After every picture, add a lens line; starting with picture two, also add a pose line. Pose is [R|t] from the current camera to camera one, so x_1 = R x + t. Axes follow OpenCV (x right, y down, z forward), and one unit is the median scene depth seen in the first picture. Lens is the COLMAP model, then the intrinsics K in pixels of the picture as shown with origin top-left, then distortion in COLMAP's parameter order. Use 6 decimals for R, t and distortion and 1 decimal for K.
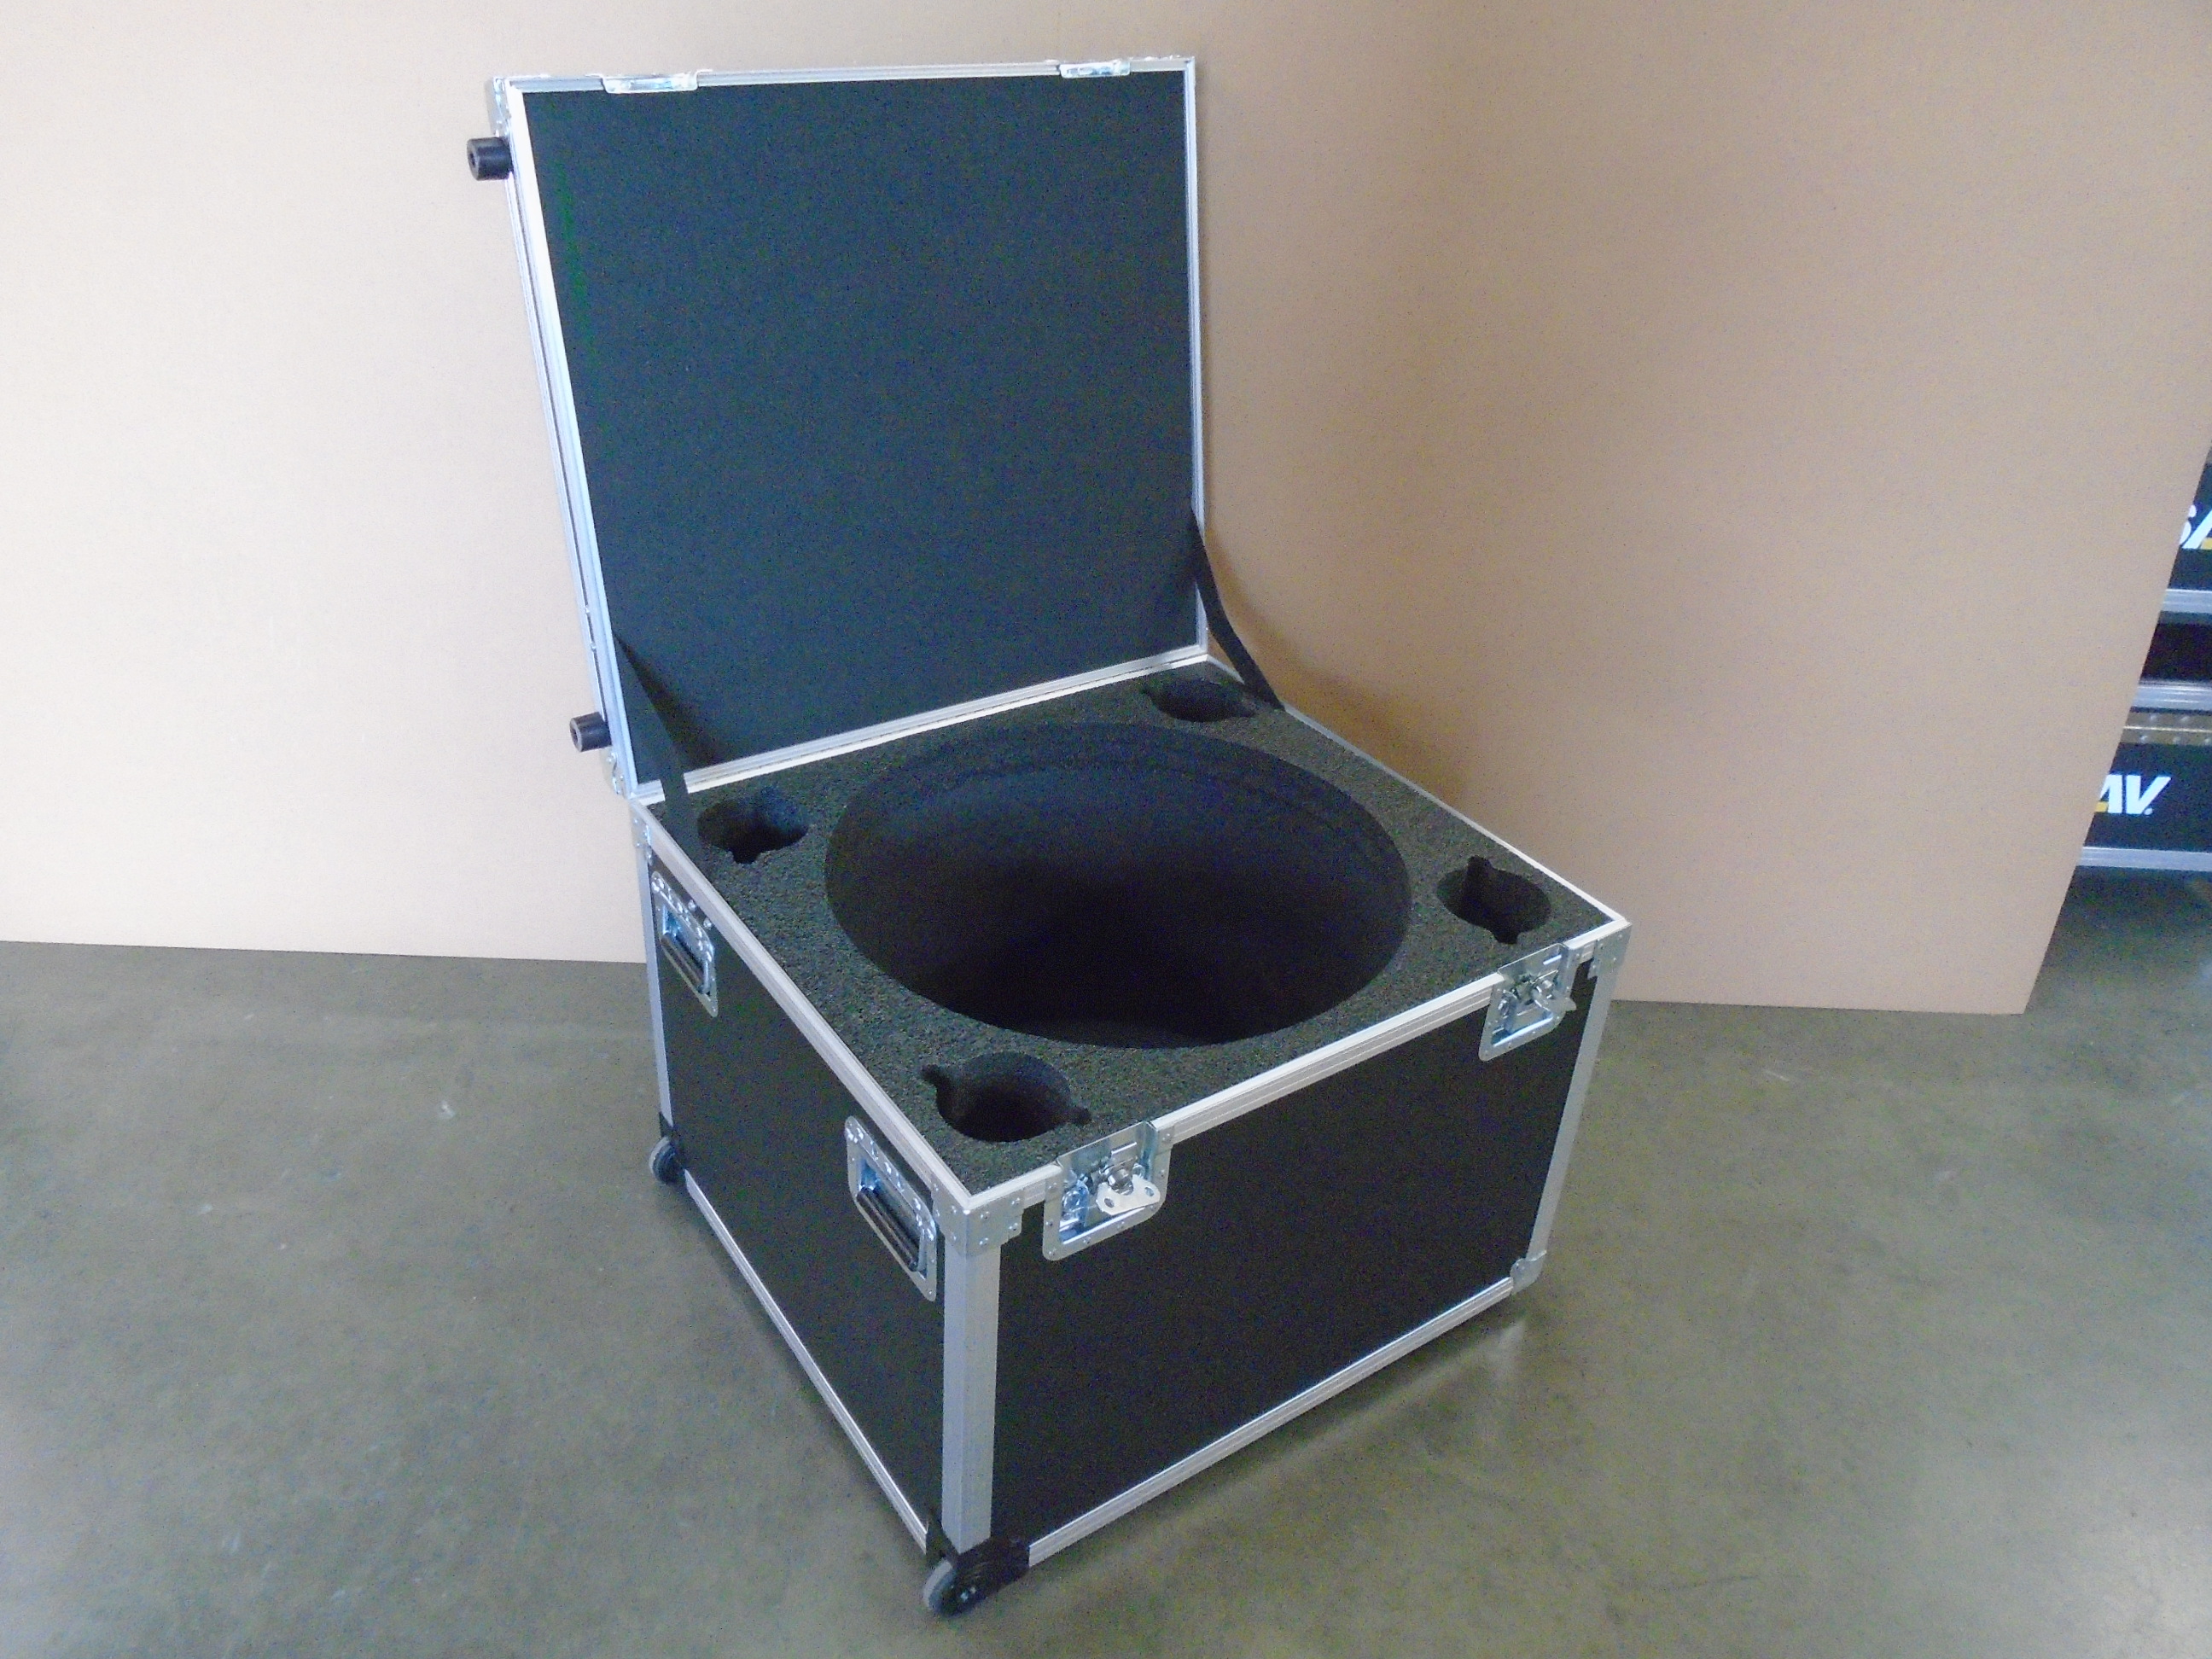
lens RADIAL K [[1698.1, 0, 1116.0], [0, 1698.1, 823.2], [0, 0, 1]] dist [-0.013055, 0.005783]
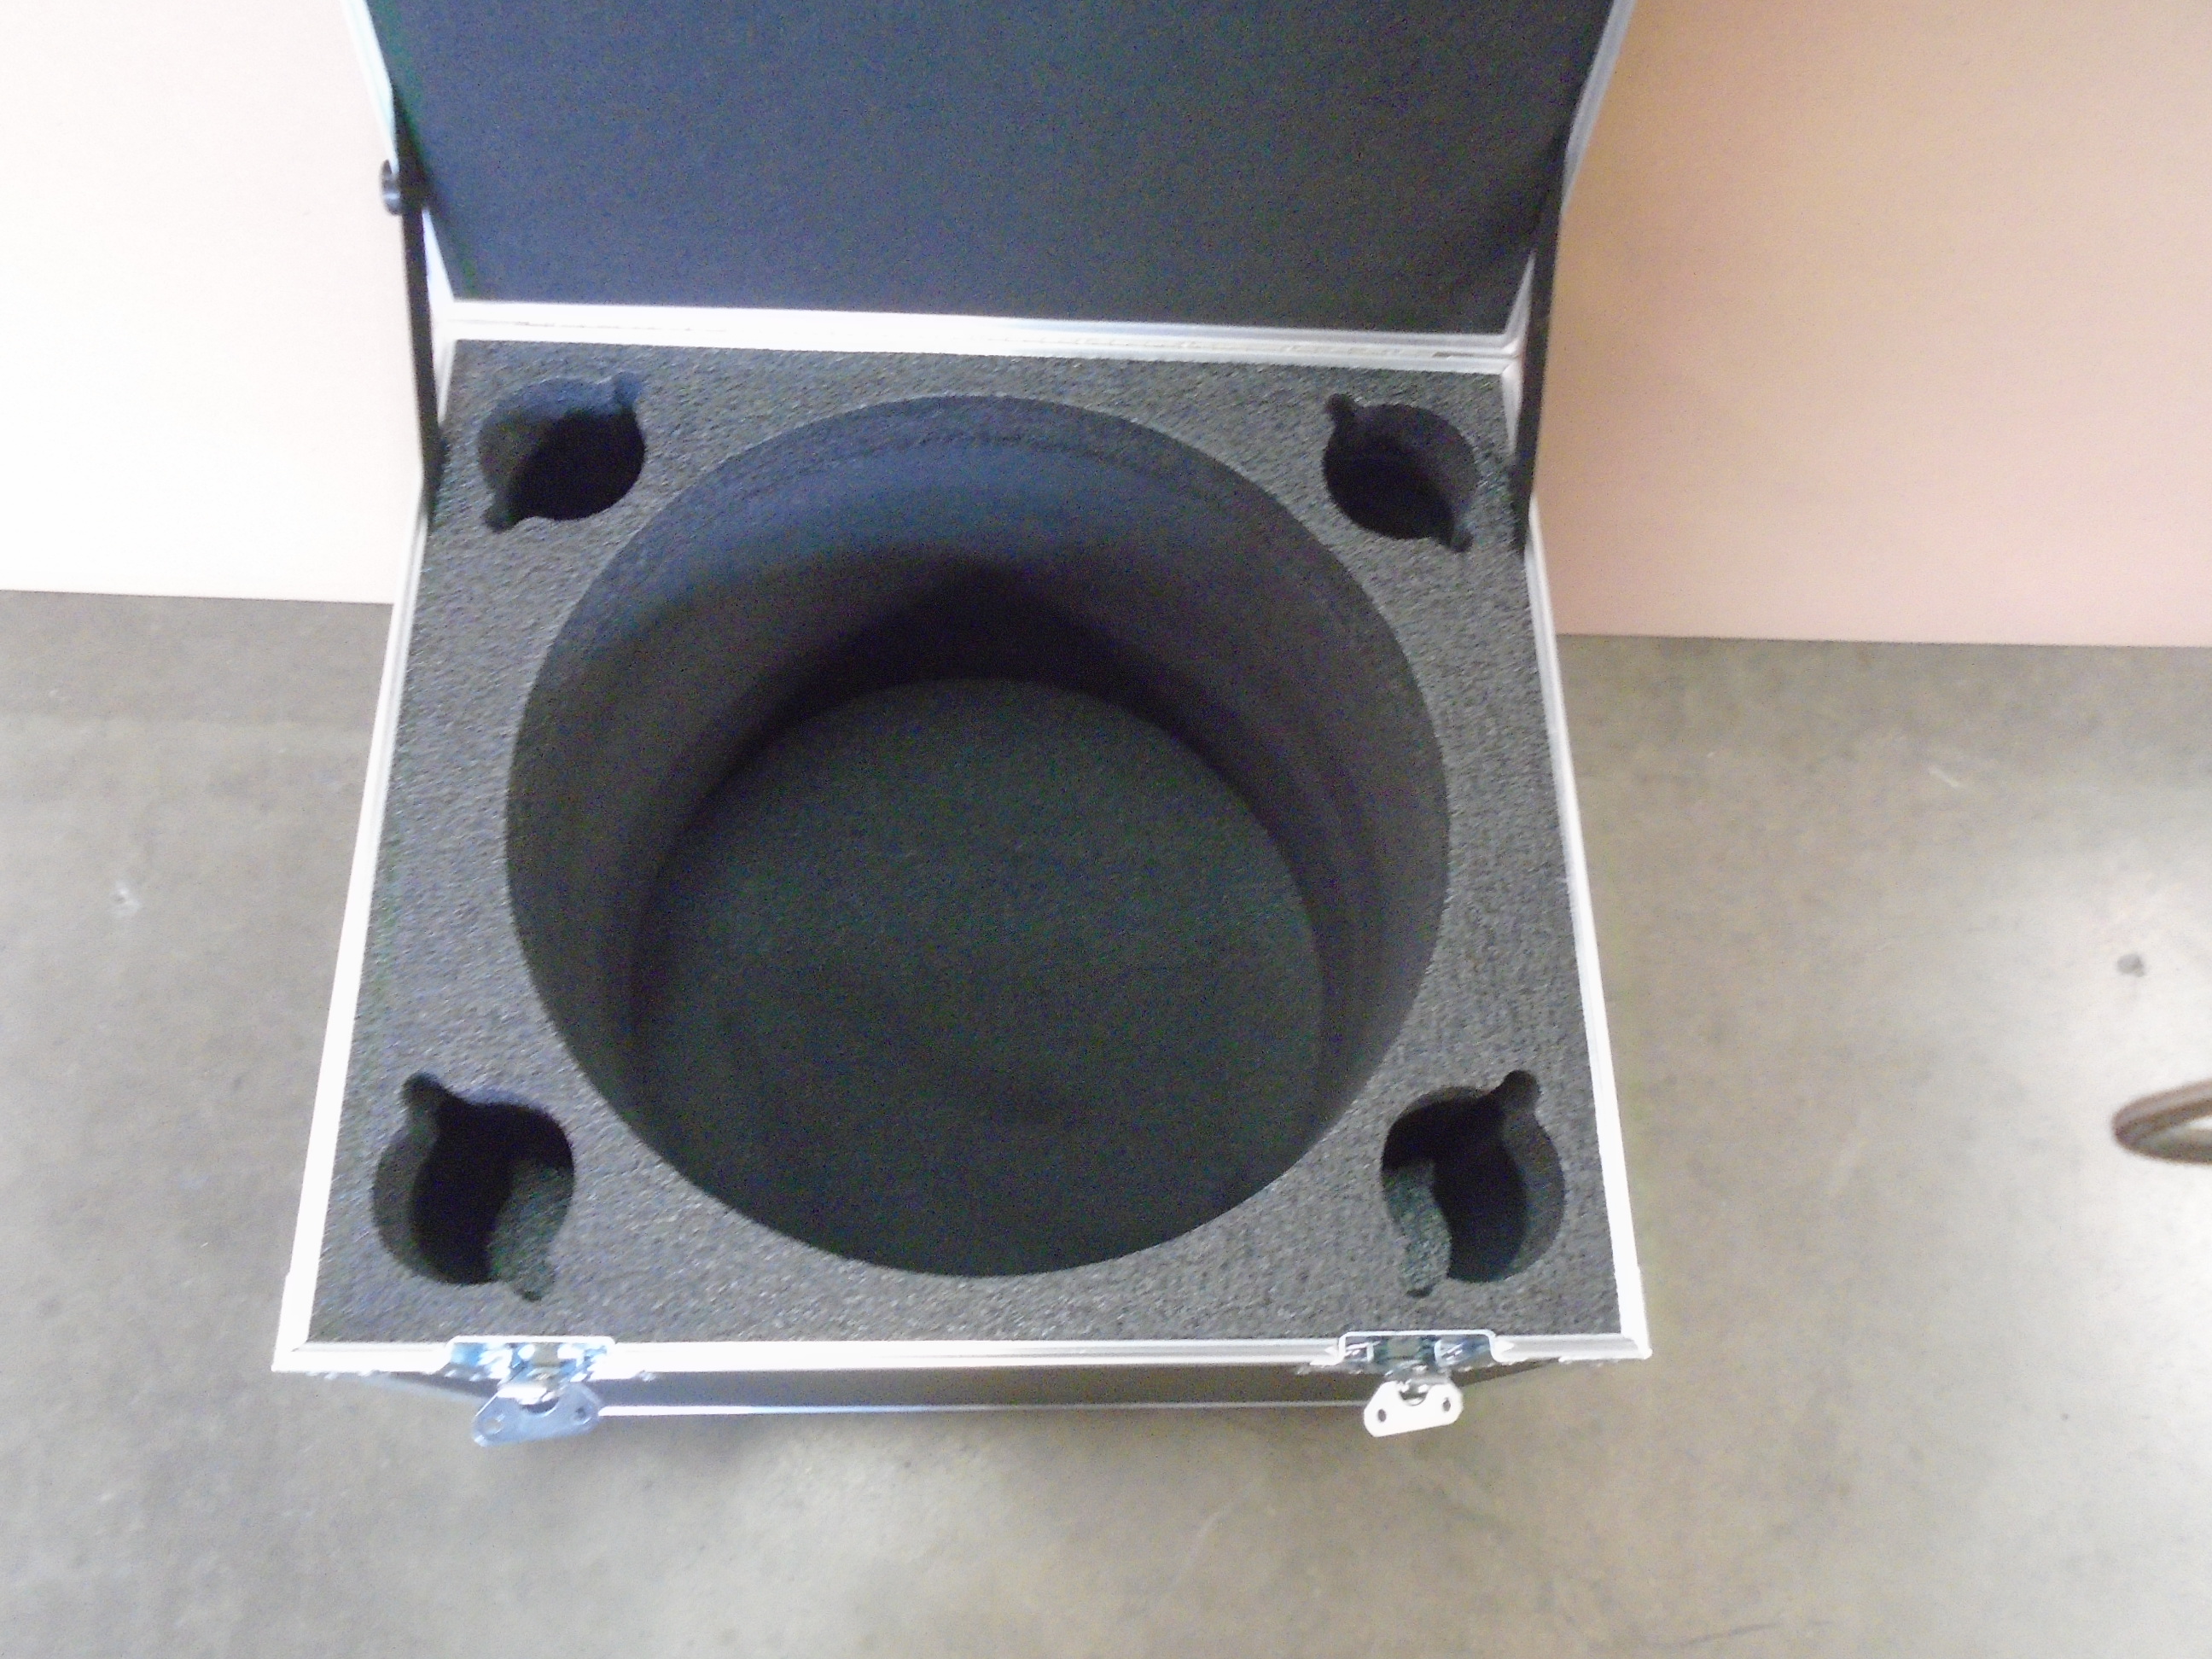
lens RADIAL K [[1698.1, 0, 1106.0], [0, 1698.1, 822.1], [0, 0, 1]] dist [-0.013055, 0.005783]
pose [[0.999767, 0.019161, 0.009939, 0.019531], [-0.021272, 0.796483, 0.604287, -0.323768], [0.003662, -0.604358, 0.796705, 0.469232]]
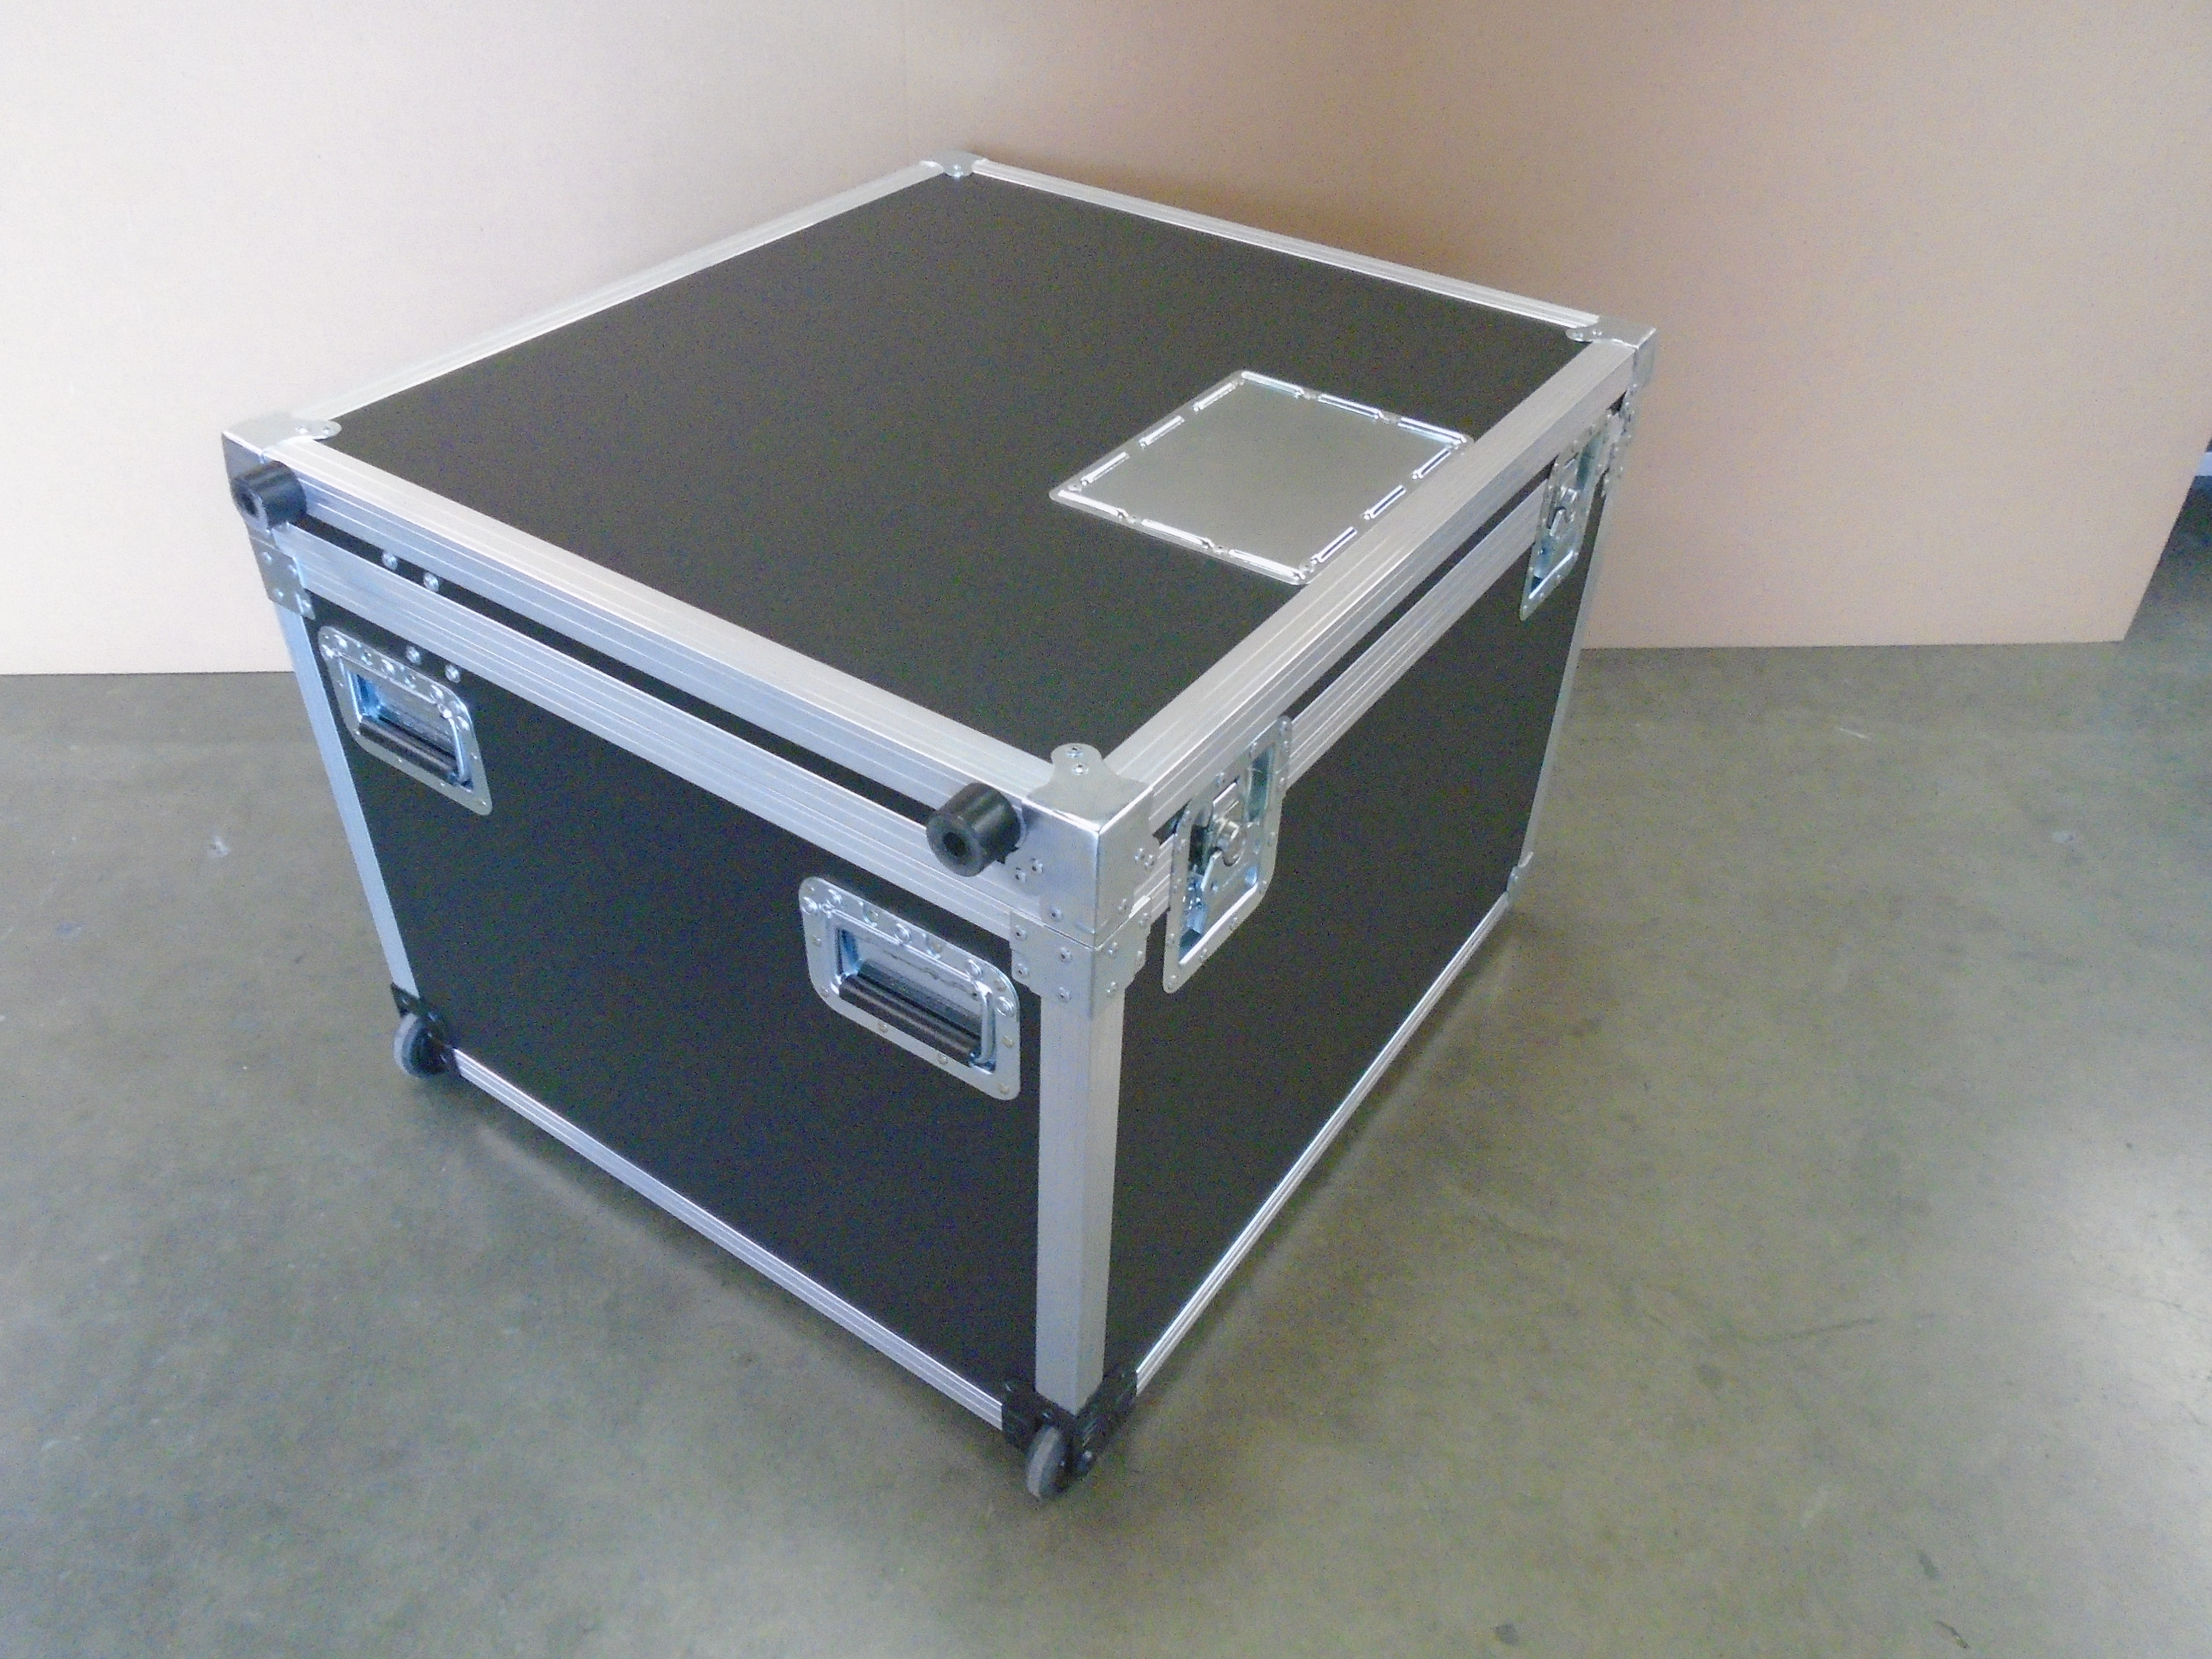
lens RADIAL K [[1698.1, 0, 1110.2], [0, 1698.1, 819.7], [0, 0, 1]] dist [-0.013055, 0.005783]
pose [[0.998610, -0.051019, 0.013256, 0.016905], [0.048917, 0.990616, 0.127622, 0.079781], [-0.019643, -0.126796, 0.991734, 0.211010]]
